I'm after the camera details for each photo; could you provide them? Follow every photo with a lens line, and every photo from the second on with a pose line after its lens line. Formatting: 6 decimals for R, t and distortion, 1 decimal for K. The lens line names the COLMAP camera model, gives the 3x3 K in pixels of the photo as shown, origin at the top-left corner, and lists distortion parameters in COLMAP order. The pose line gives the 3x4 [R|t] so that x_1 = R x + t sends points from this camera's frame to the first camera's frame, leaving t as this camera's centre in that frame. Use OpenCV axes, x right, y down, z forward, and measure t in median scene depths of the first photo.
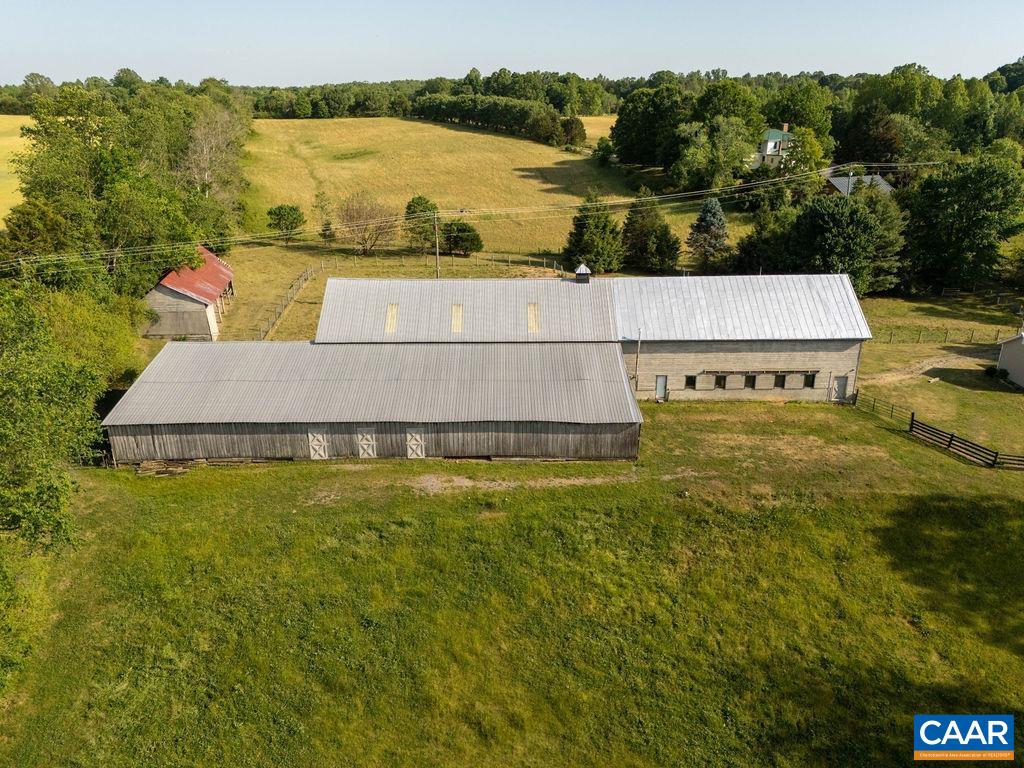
lens RADIAL K [[755.9, 0, 511.0], [0, 755.9, 380.5], [0, 0, 1]] dist [0.075422, -0.068184]
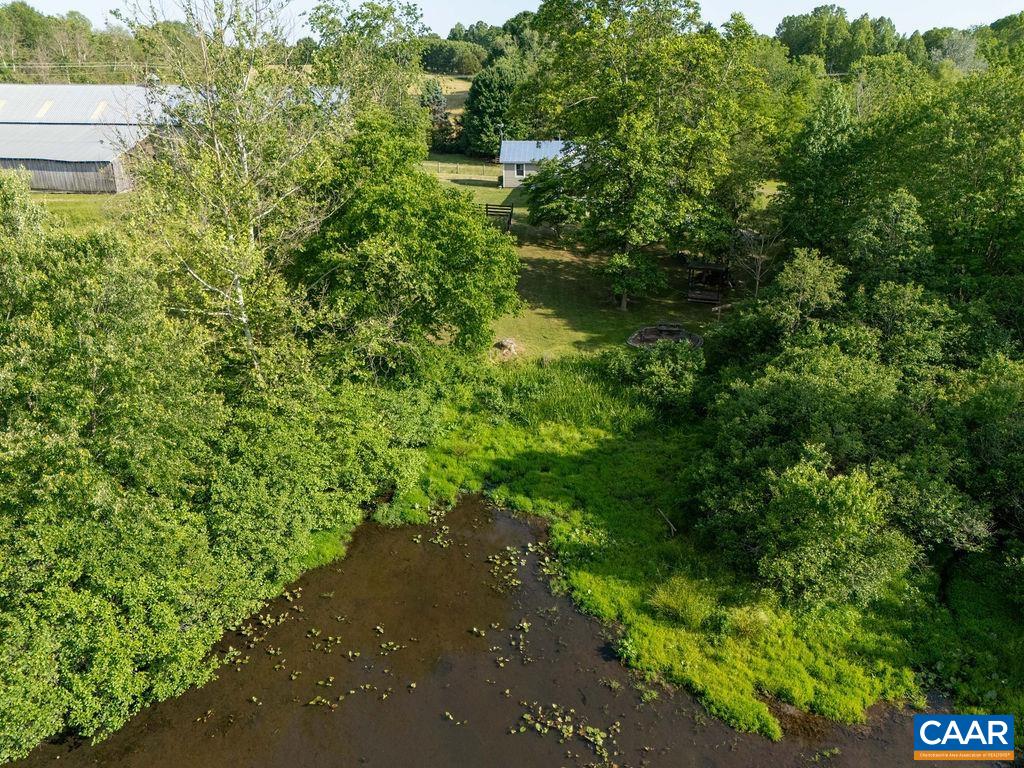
lens RADIAL K [[755.9, 0, 511.0], [0, 755.9, 380.5], [0, 0, 1]] dist [0.075422, -0.068184]
pose [[0.996156, 0.035826, -0.079933, 0.567561], [-0.033832, 0.999085, 0.026169, 0.216058], [0.080798, -0.023365, 0.996457, -0.191521]]
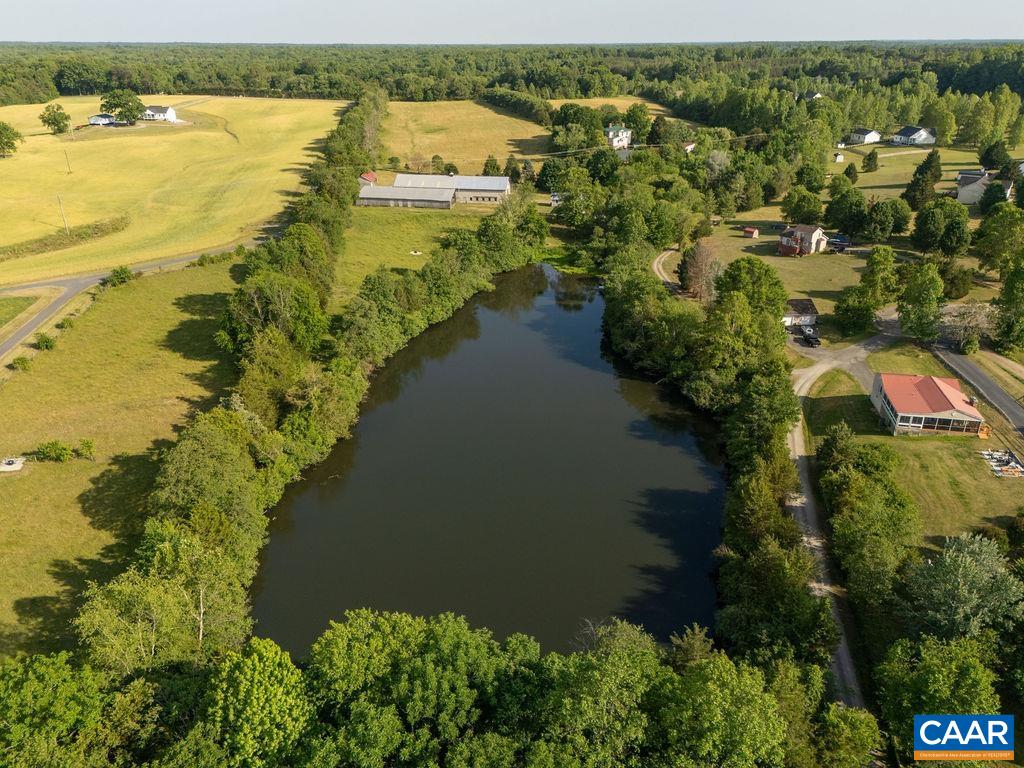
lens RADIAL K [[755.9, 0, 511.0], [0, 755.9, 380.5], [0, 0, 1]] dist [0.075422, -0.068184]
pose [[0.985840, 0.071497, -0.151681, 0.835258], [-0.062042, 0.995877, 0.066178, 0.520772], [0.155787, -0.055831, 0.986212, -2.391041]]
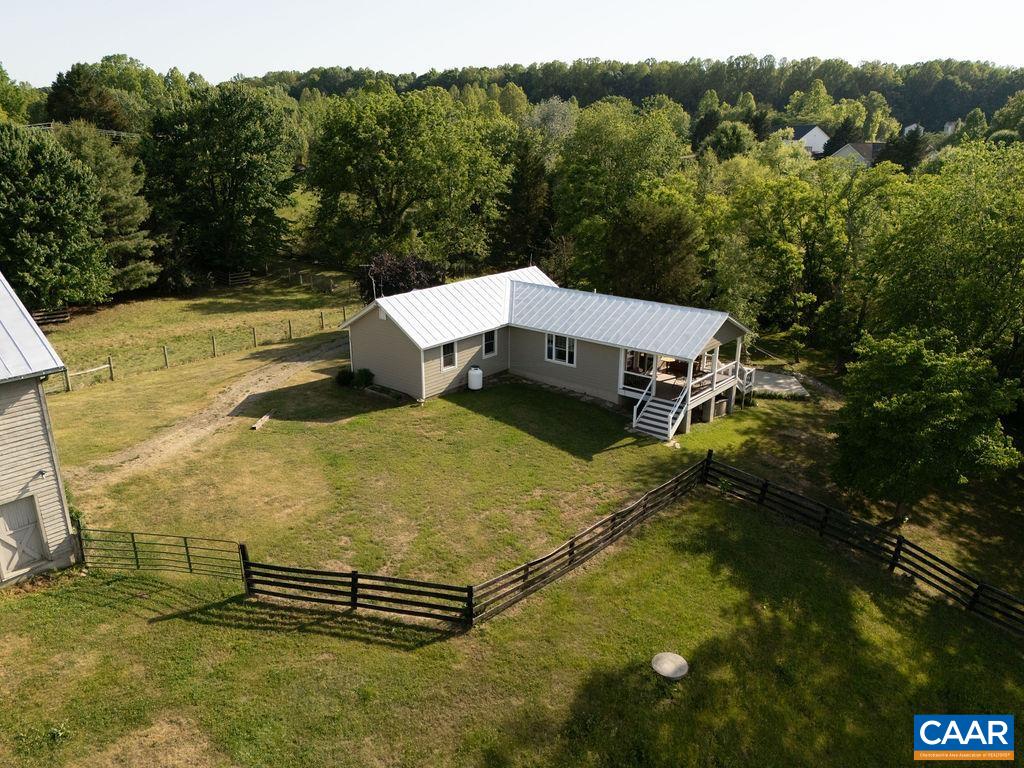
lens RADIAL K [[755.9, 0, 511.0], [0, 755.9, 380.5], [0, 0, 1]] dist [0.075422, -0.068184]
pose [[0.641047, -0.232686, 0.731379, 0.215798], [0.261482, 0.962139, 0.076915, -0.015350], [-0.721585, 0.141936, 0.677620, 0.392609]]
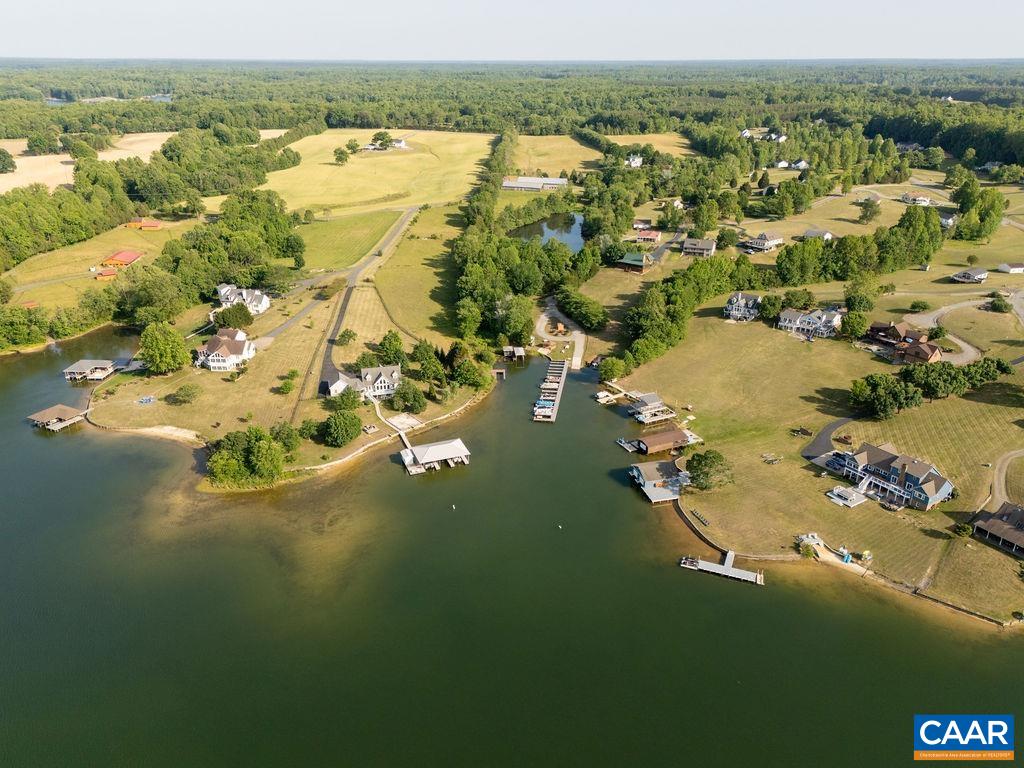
lens RADIAL K [[755.9, 0, 511.0], [0, 755.9, 380.5], [0, 0, 1]] dist [0.075422, -0.068184]
pose [[0.945485, 0.133807, -0.296907, 2.149112], [-0.119766, 0.990667, 0.065076, 1.358610], [0.302844, -0.025969, 0.952686, -6.221186]]
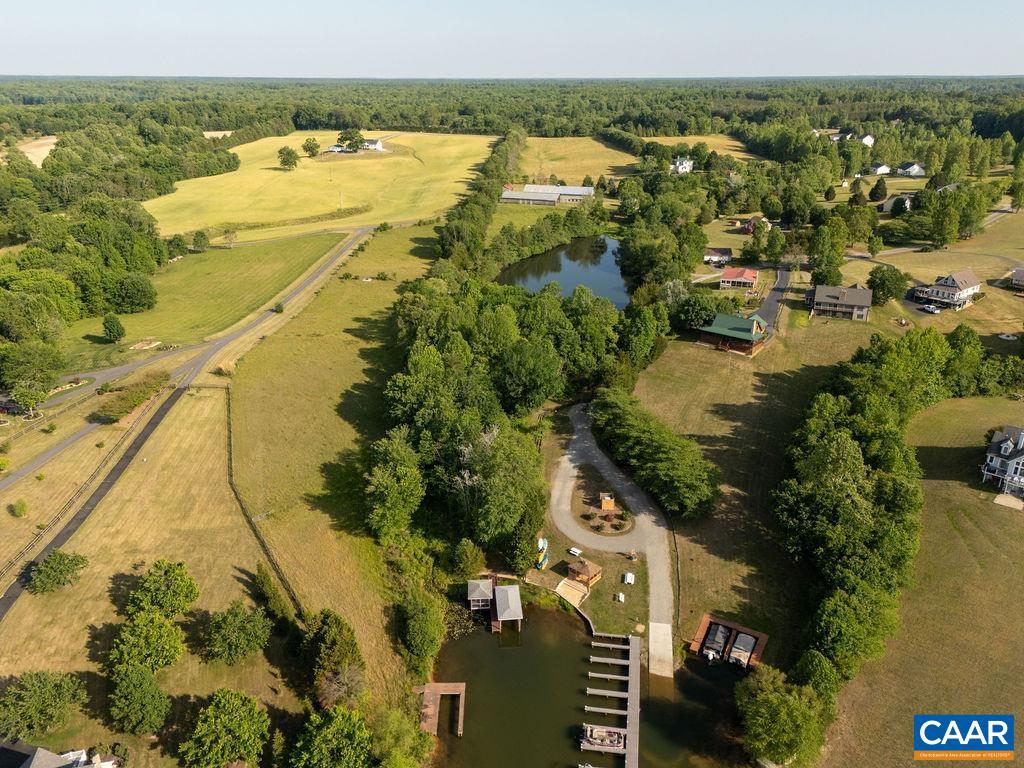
lens RADIAL K [[755.9, 0, 511.0], [0, 755.9, 380.5], [0, 0, 1]] dist [0.075422, -0.068184]
pose [[0.940236, 0.132468, -0.313702, 1.515120], [-0.124393, 0.991179, 0.045713, 0.992801], [0.316990, -0.003958, 0.948420, -4.188408]]
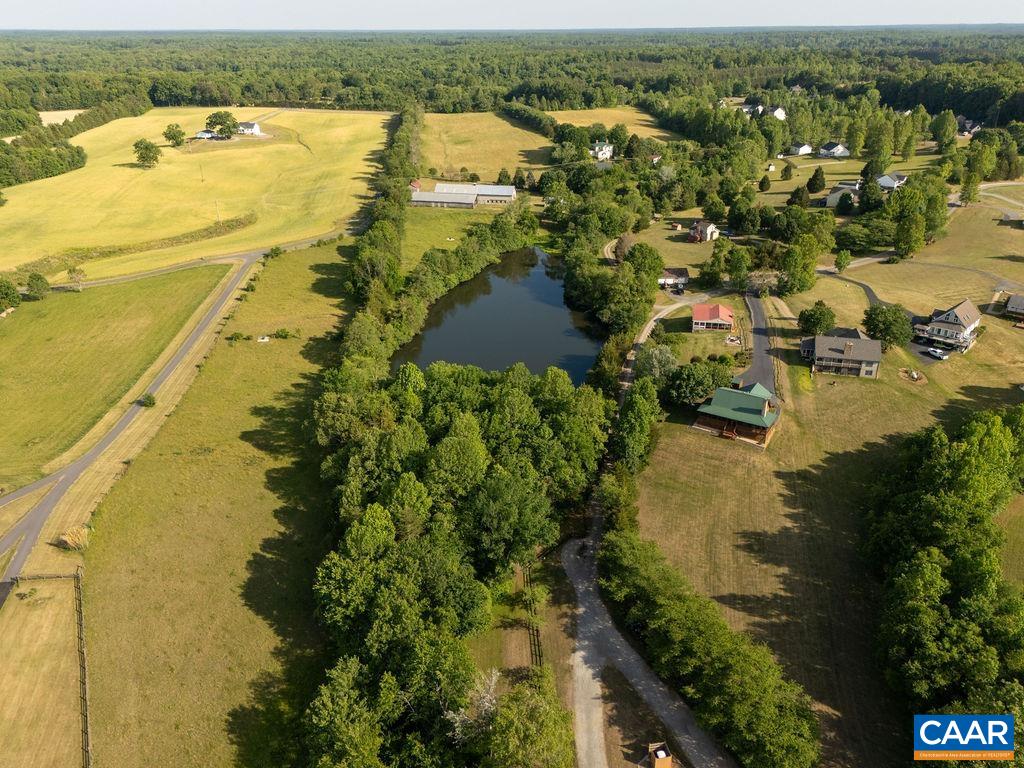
lens RADIAL K [[755.9, 0, 511.0], [0, 755.9, 380.5], [0, 0, 1]] dist [0.075422, -0.068184]
pose [[0.980041, 0.084808, -0.179796, 1.164531], [-0.070283, 0.993841, 0.085678, 0.646744], [0.185954, -0.071332, 0.979966, -3.697049]]
